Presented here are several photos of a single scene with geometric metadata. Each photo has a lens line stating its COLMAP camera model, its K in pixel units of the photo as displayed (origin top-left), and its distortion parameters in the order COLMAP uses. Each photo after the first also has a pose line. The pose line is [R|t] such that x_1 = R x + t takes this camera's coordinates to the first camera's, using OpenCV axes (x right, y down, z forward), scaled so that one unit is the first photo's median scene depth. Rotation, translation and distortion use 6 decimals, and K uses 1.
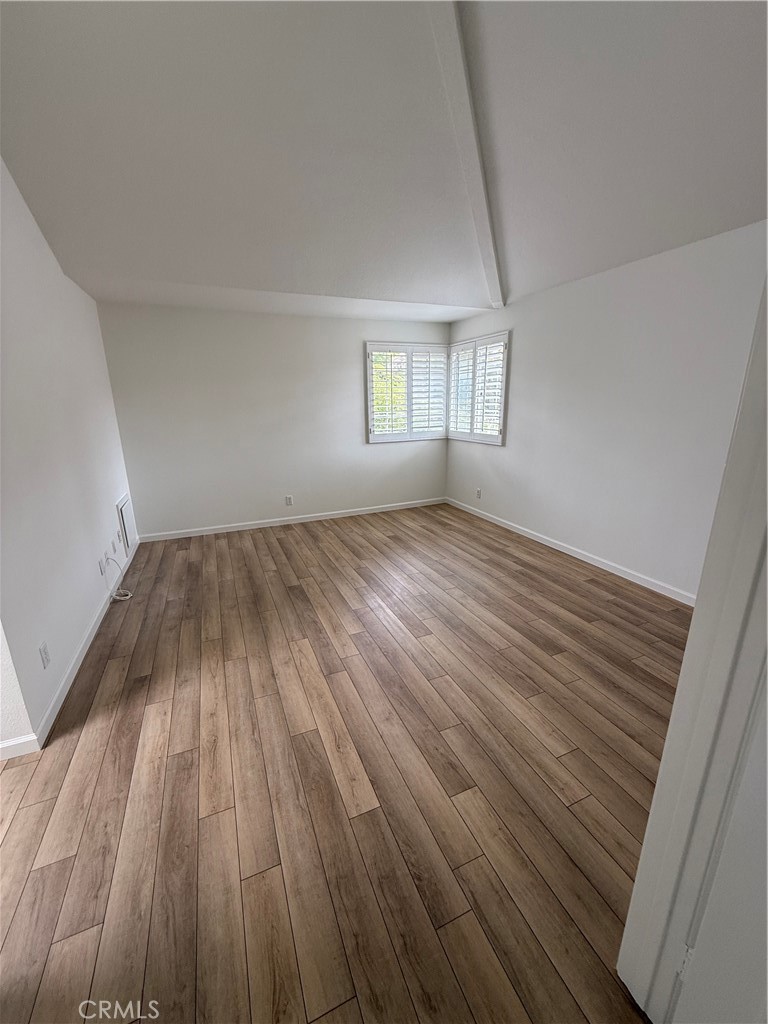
lens RADIAL K [[405.9, 0, 384.0], [0, 405.9, 512.0], [0, 0, 1]] dist [0.000869, 0.000067]
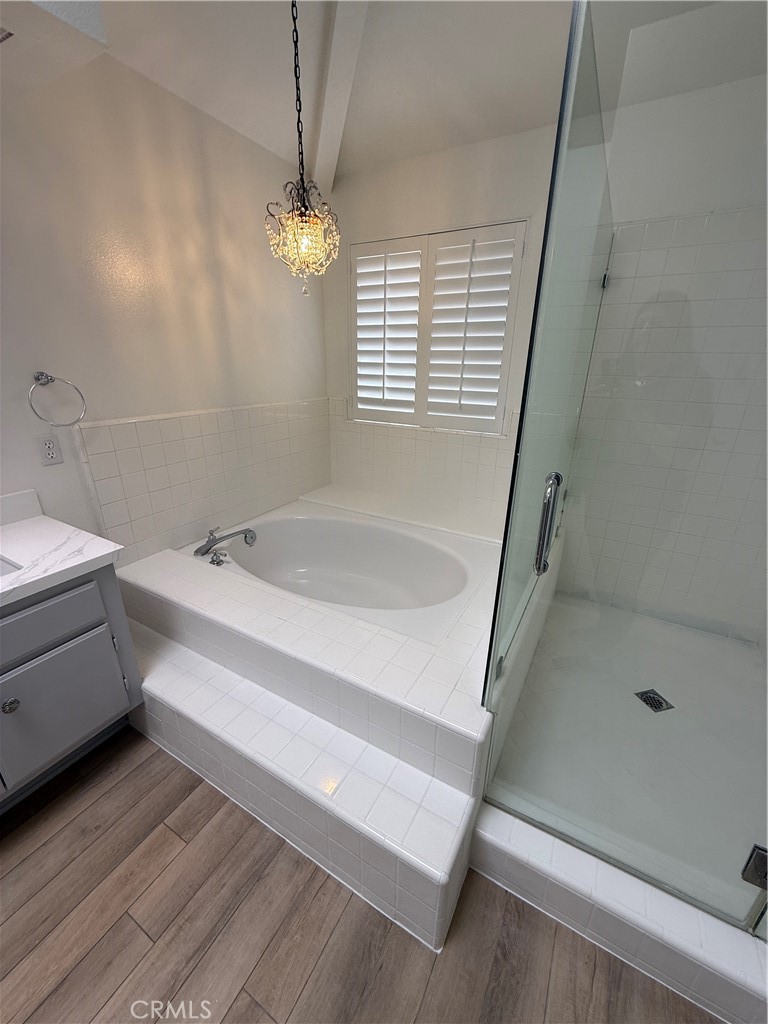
lens RADIAL K [[405.9, 0, 384.0], [0, 405.9, 512.0], [0, 0, 1]] dist [0.000869, 0.000067]
pose [[-0.602644, -0.278360, 0.747888, -0.194395], [0.210224, 0.848709, 0.485282, -0.197624], [-0.769822, 0.449676, -0.452951, 0.831960]]
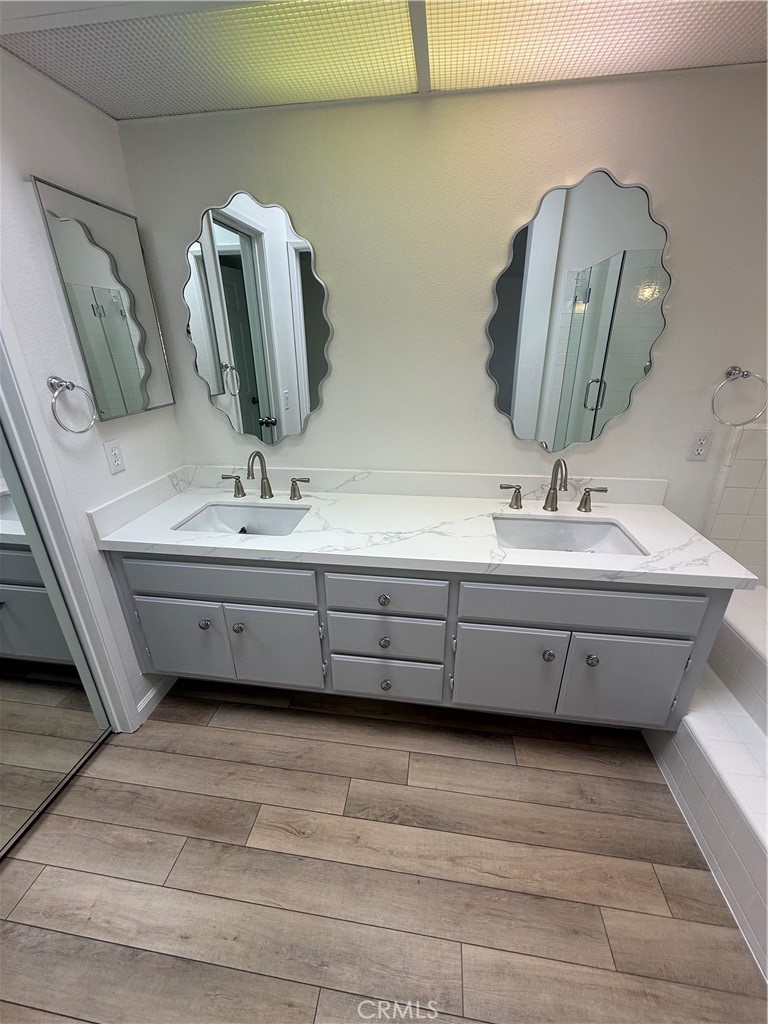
lens RADIAL K [[405.9, 0, 384.0], [0, 405.9, 512.0], [0, 0, 1]] dist [0.000869, 0.000067]
pose [[0.518680, -0.323392, 0.791447, -0.139393], [0.234423, 0.944020, 0.232104, -0.261251], [-0.822202, 0.065145, 0.565455, 0.999465]]
